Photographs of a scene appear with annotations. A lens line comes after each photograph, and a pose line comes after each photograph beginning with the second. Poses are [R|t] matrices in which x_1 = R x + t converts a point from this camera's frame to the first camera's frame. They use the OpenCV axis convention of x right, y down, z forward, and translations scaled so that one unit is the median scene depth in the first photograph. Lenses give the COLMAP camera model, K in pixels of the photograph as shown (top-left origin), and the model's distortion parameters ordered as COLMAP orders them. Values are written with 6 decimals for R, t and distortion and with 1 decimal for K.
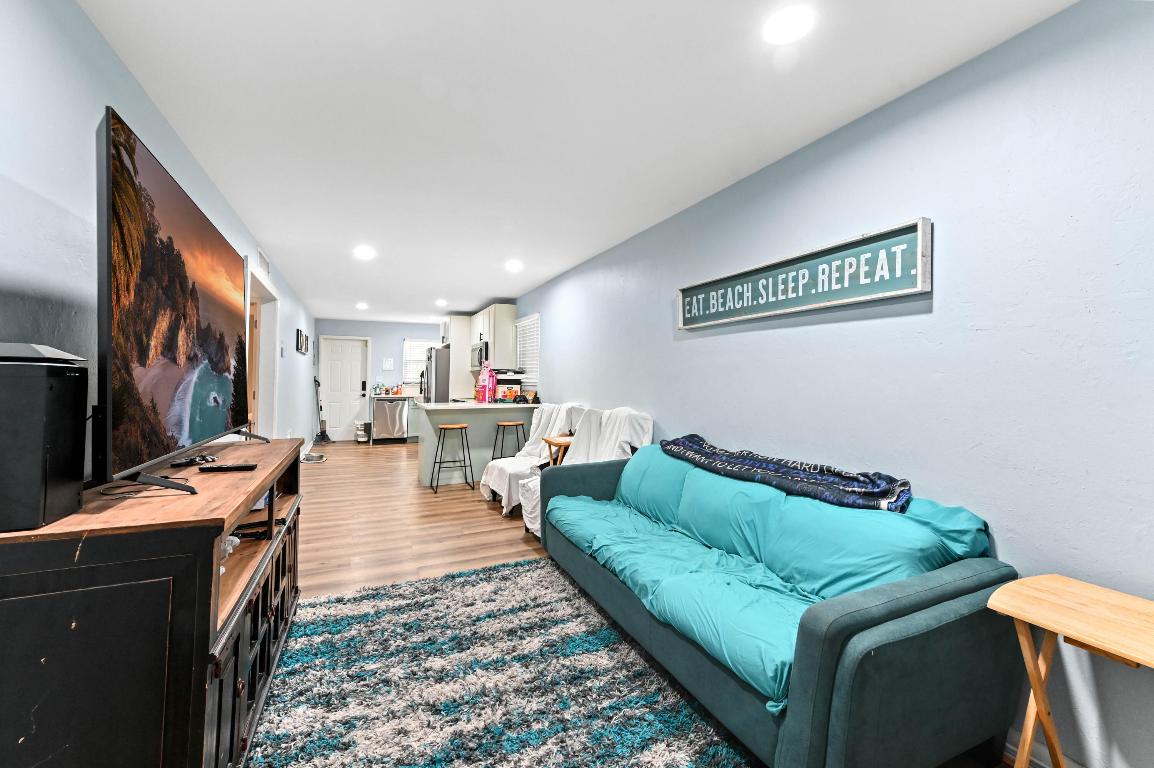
lens RADIAL K [[451.7, 0, 590.4], [0, 451.7, 372.3], [0, 0, 1]] dist [0.014573, -0.000361]
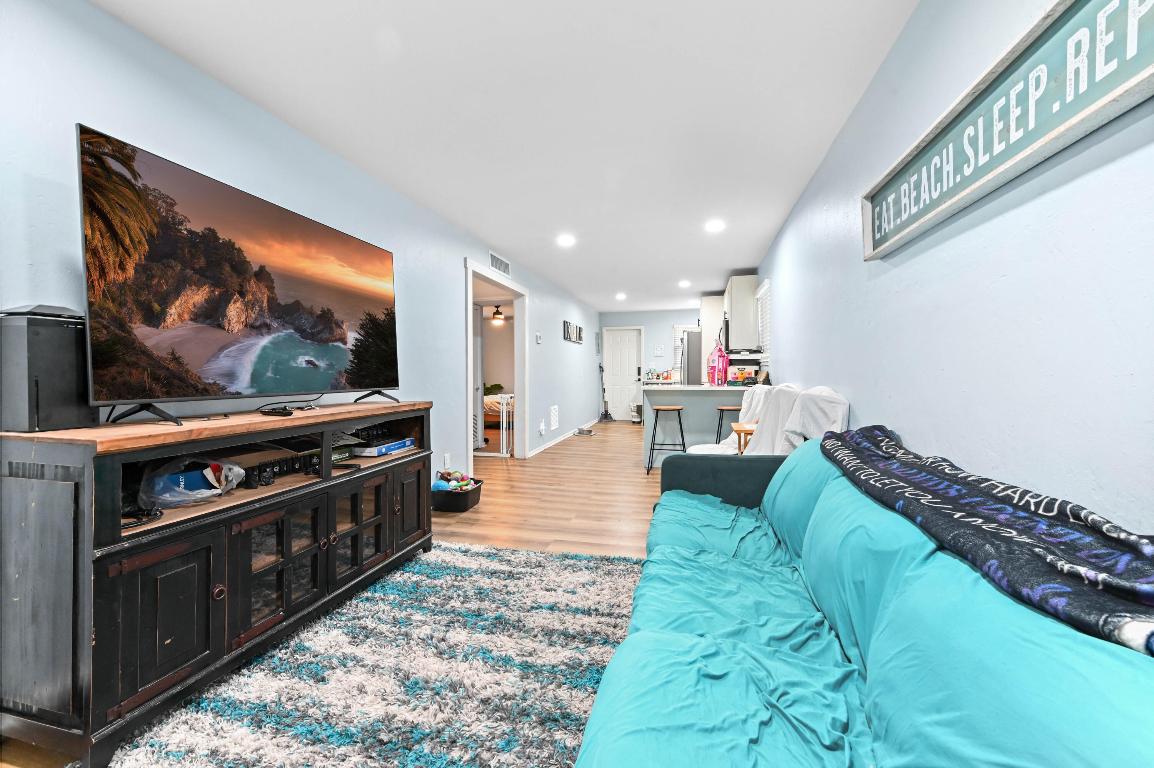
lens RADIAL K [[451.7, 0, 597.7], [0, 451.7, 370.2], [0, 0, 1]] dist [0.014573, -0.000361]
pose [[0.787489, -0.011327, -0.616224, 0.398127], [0.022379, 0.999697, 0.010222, 0.060560], [0.615922, -0.021840, 0.787504, 0.355446]]
